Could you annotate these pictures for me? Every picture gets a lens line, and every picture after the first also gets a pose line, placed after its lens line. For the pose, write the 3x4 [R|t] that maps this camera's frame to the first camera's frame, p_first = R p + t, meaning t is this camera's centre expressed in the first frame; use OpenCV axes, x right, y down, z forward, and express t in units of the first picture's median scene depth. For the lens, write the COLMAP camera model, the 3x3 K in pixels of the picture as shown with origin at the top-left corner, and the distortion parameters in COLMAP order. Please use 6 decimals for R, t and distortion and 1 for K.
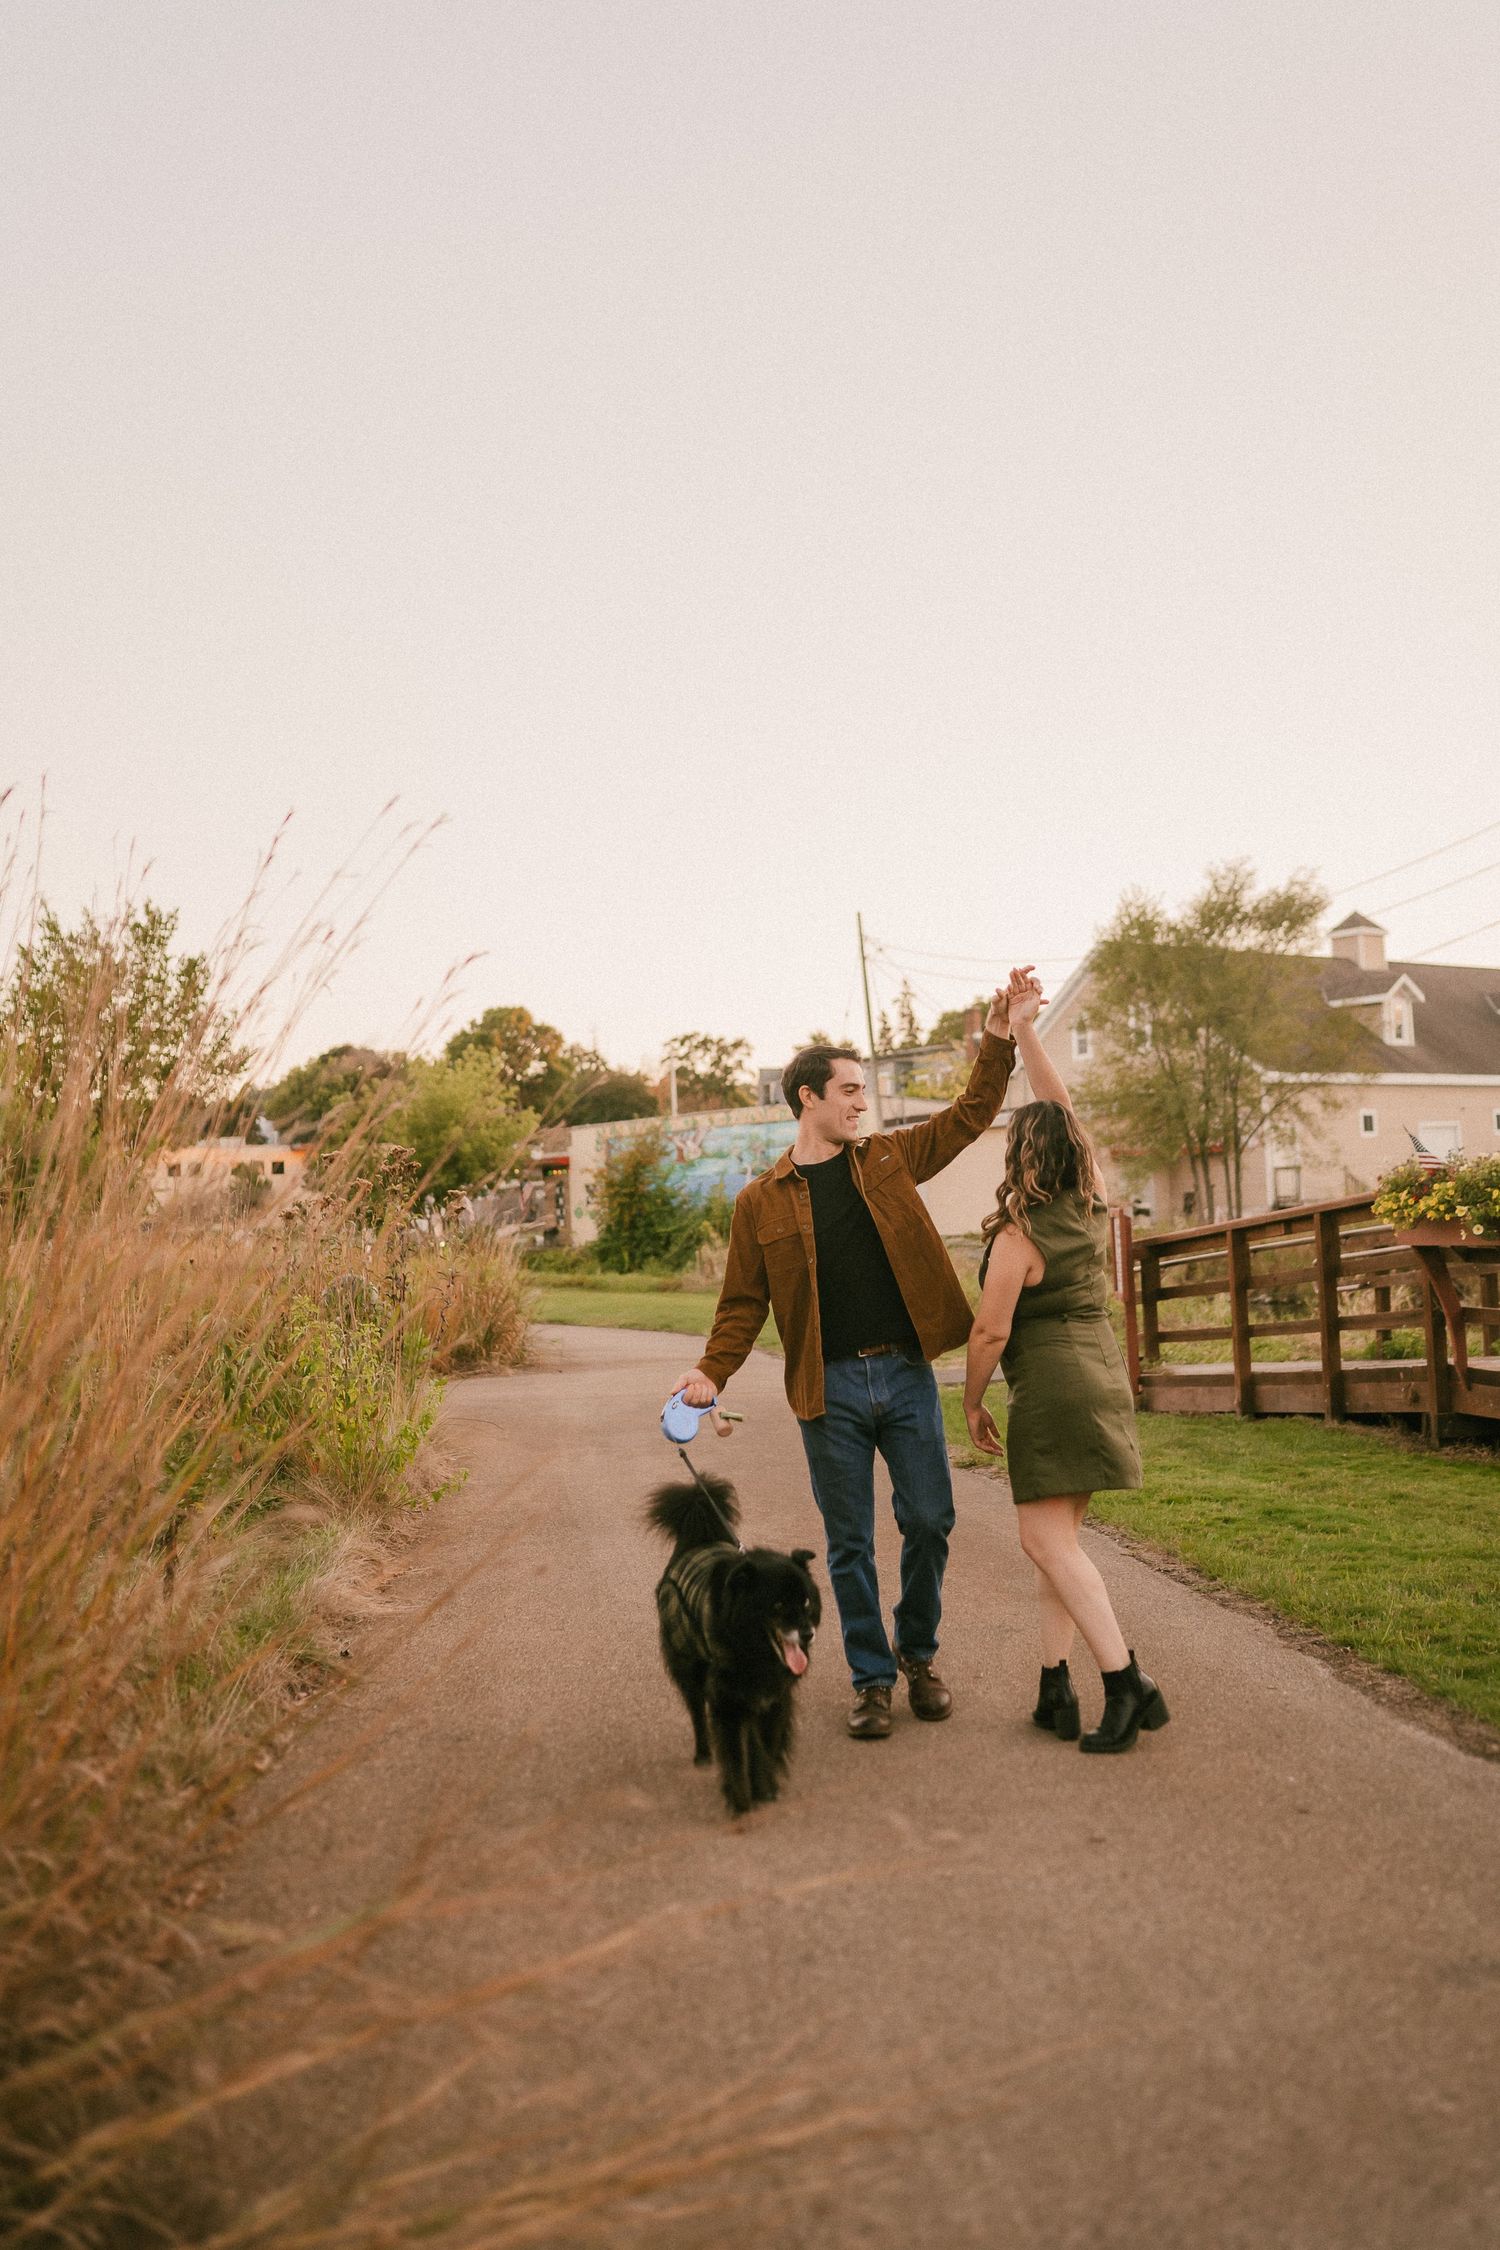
lens RADIAL K [[1898.9, 0, 743.6], [0, 1898.9, 1116.4], [0, 0, 1]] dist [-0.004998, 0.000790]
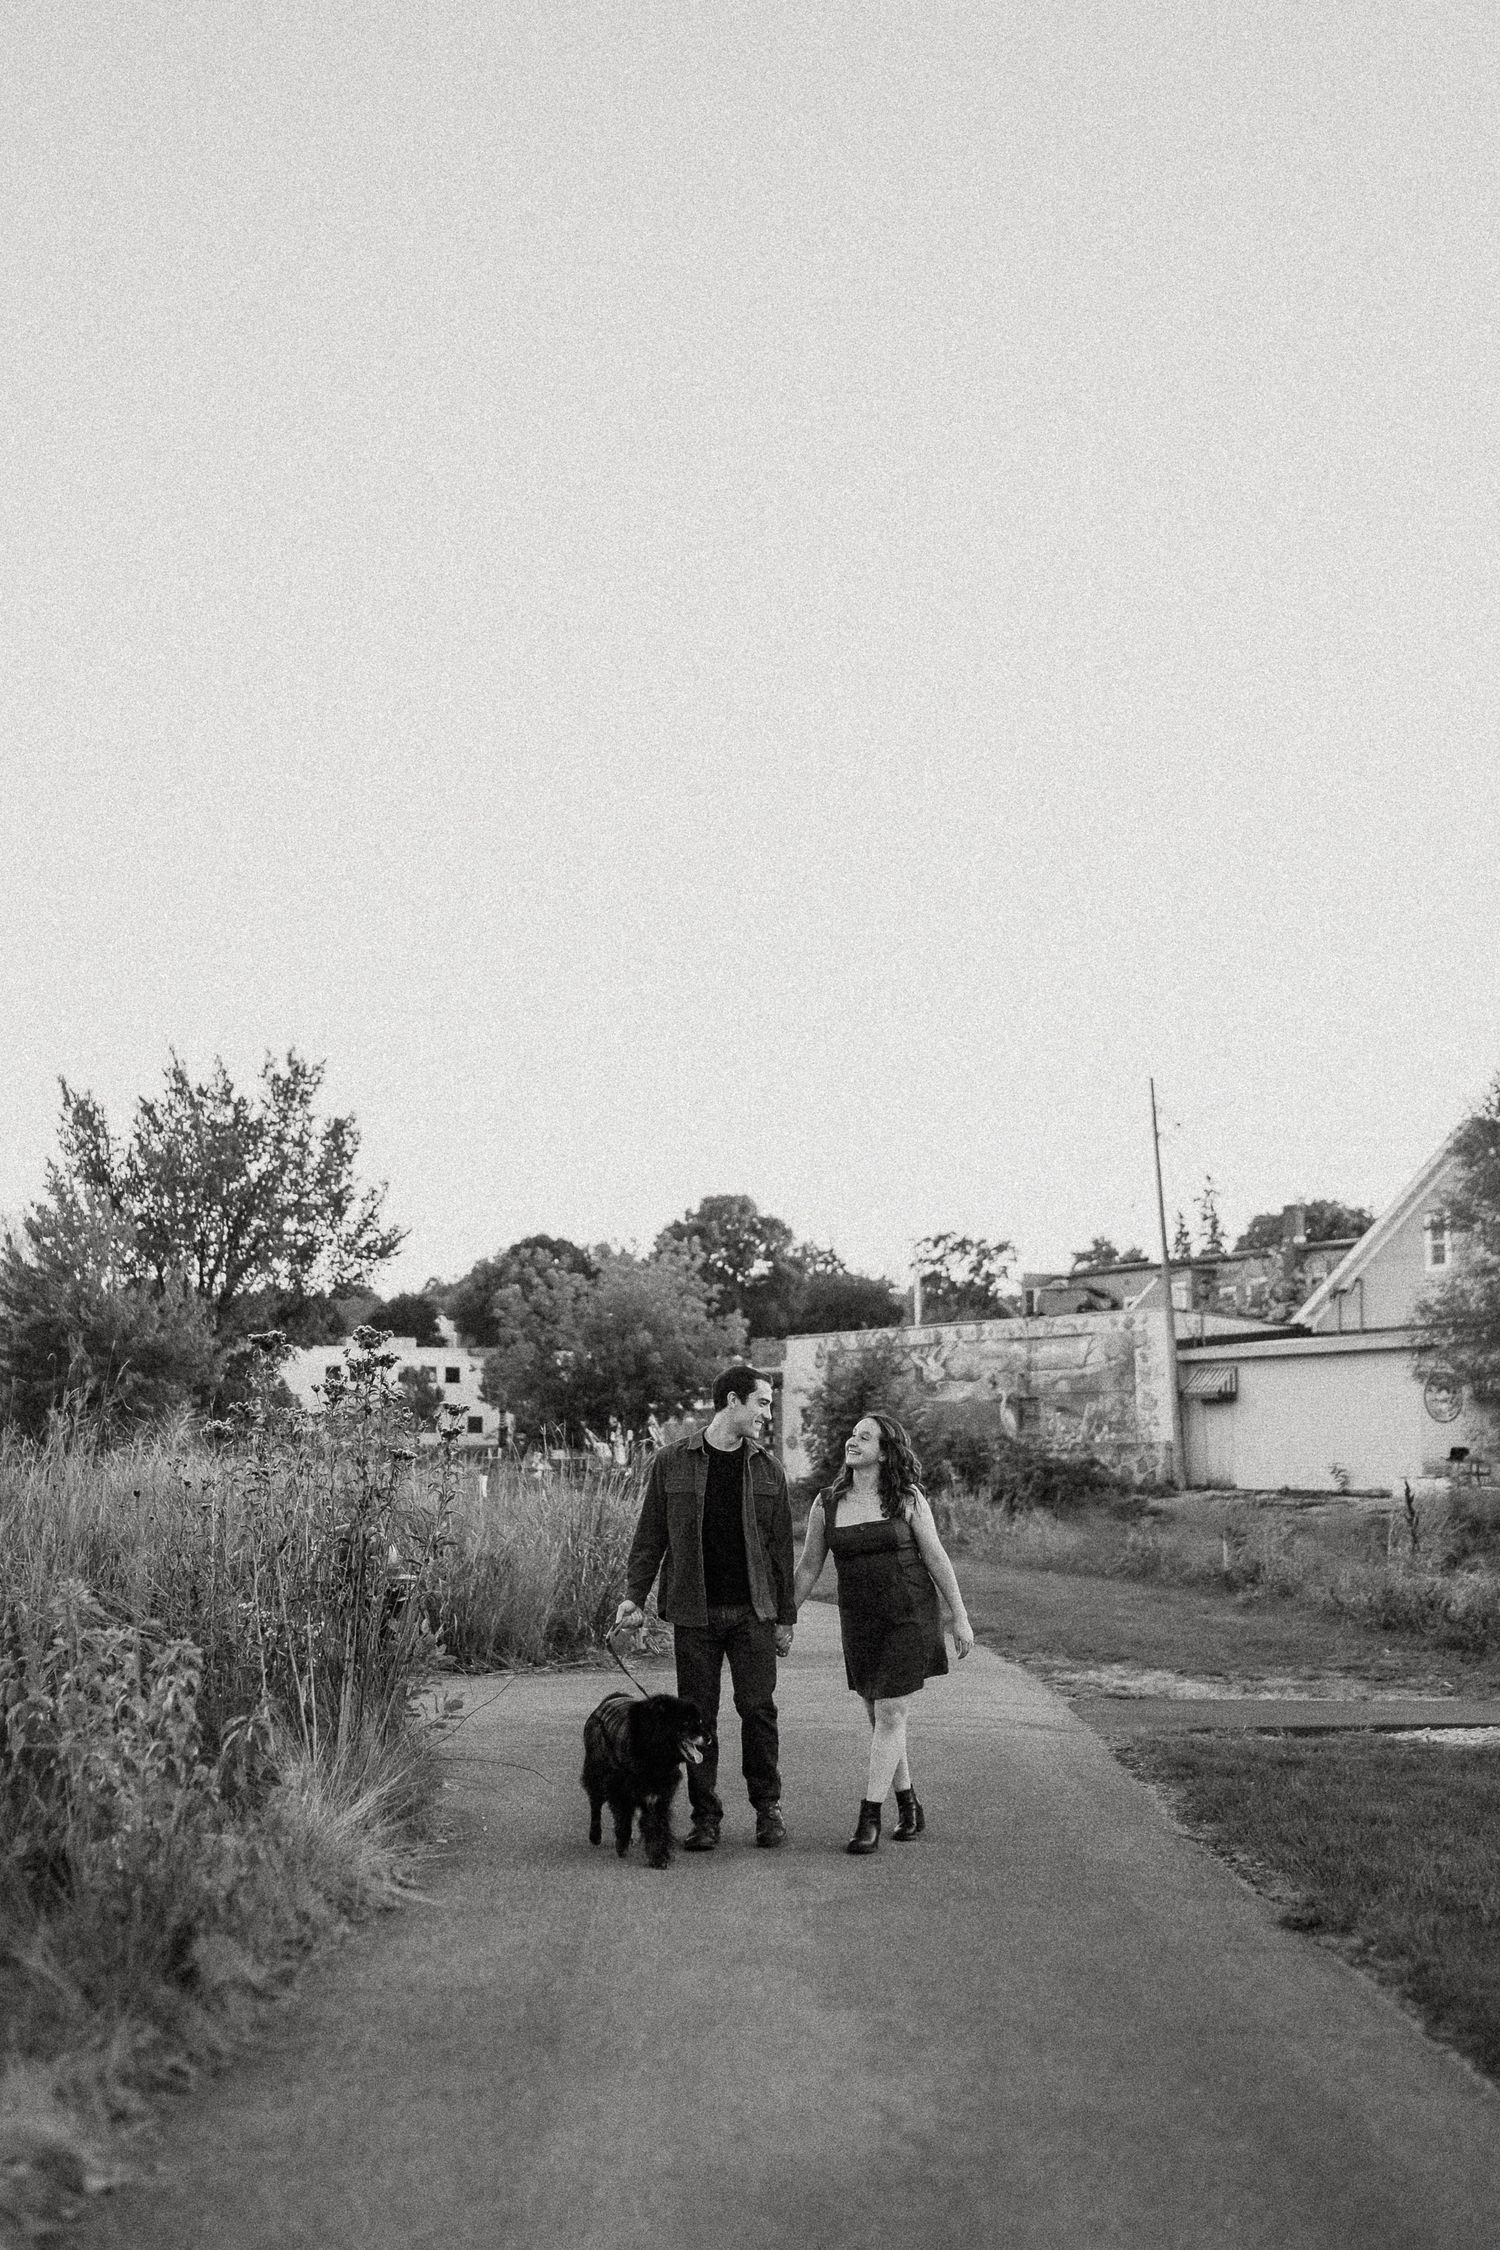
lens RADIAL K [[2091.2, 0, 752.6], [0, 2091.2, 1200.8], [0, 0, 1]] dist [0.001409, 0.008936]
pose [[0.991319, 0.025258, -0.129032, 0.009467], [-0.033534, 0.997489, -0.062373, 0.004185], [0.127132, 0.066158, 0.989677, 0.111374]]
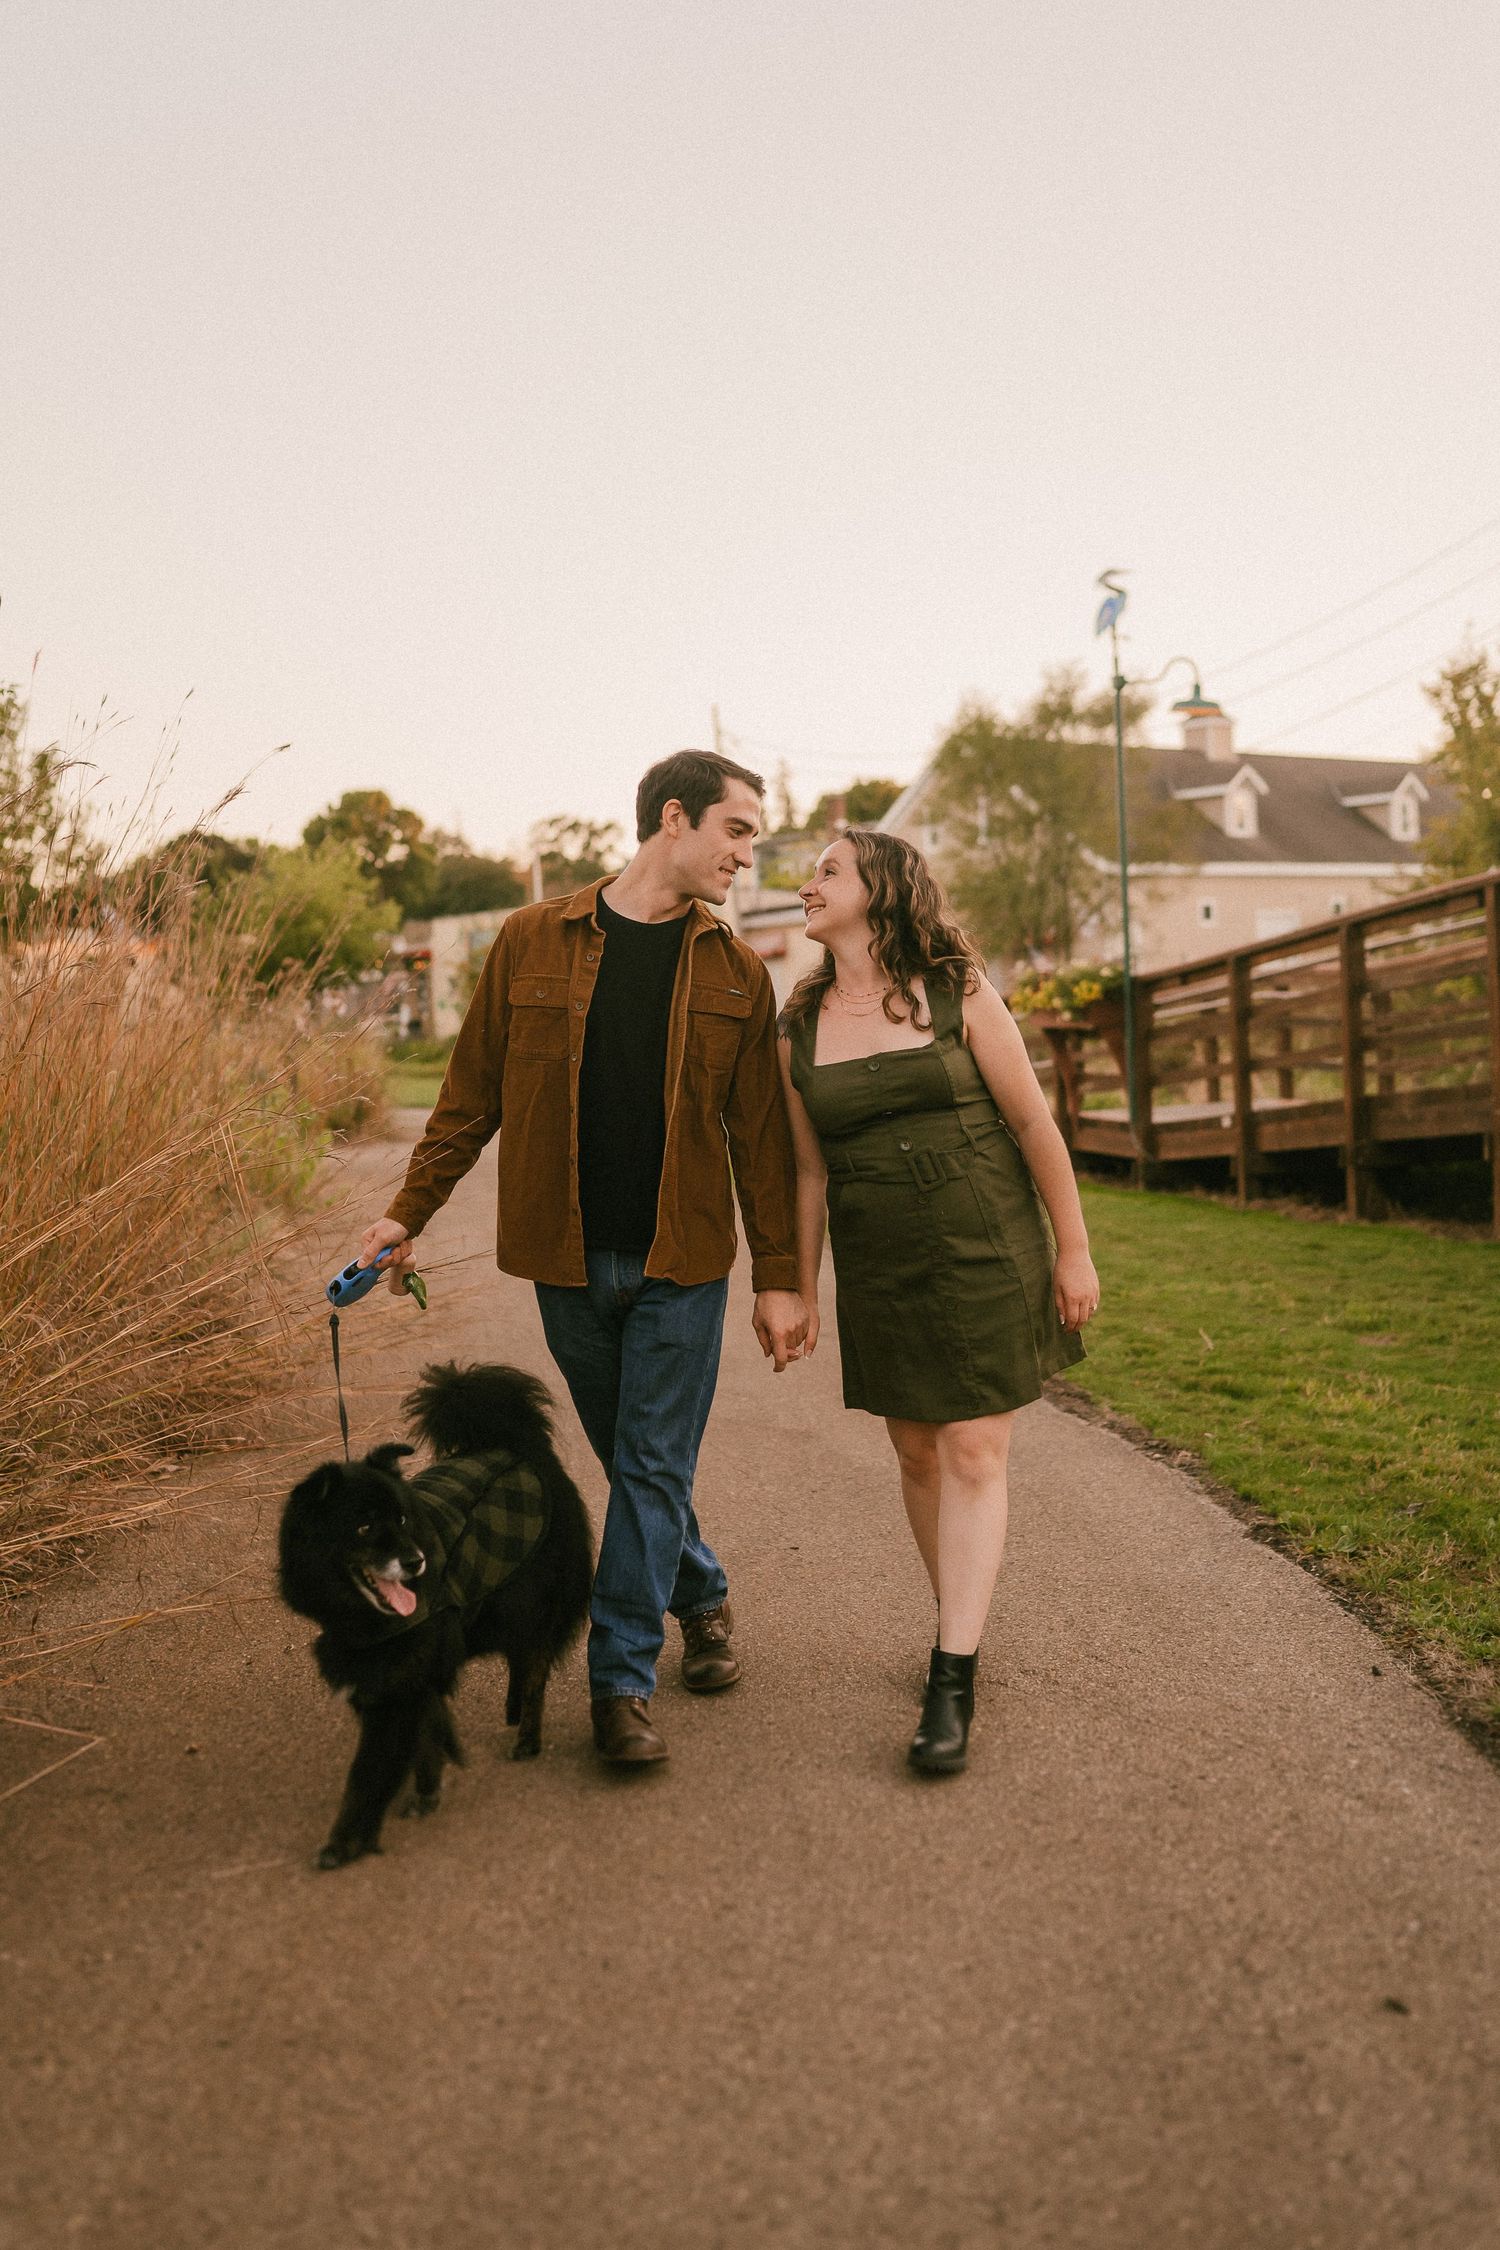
lens RADIAL K [[2173.3, 0, 745.6], [0, 2173.3, 1137.3], [0, 0, 1]] dist [-0.000051, 0.015066]
pose [[0.998870, -0.011078, 0.046213, 0.020250], [0.005776, 0.993542, 0.113322, -0.009426], [-0.047170, -0.112927, 0.992483, -0.161876]]
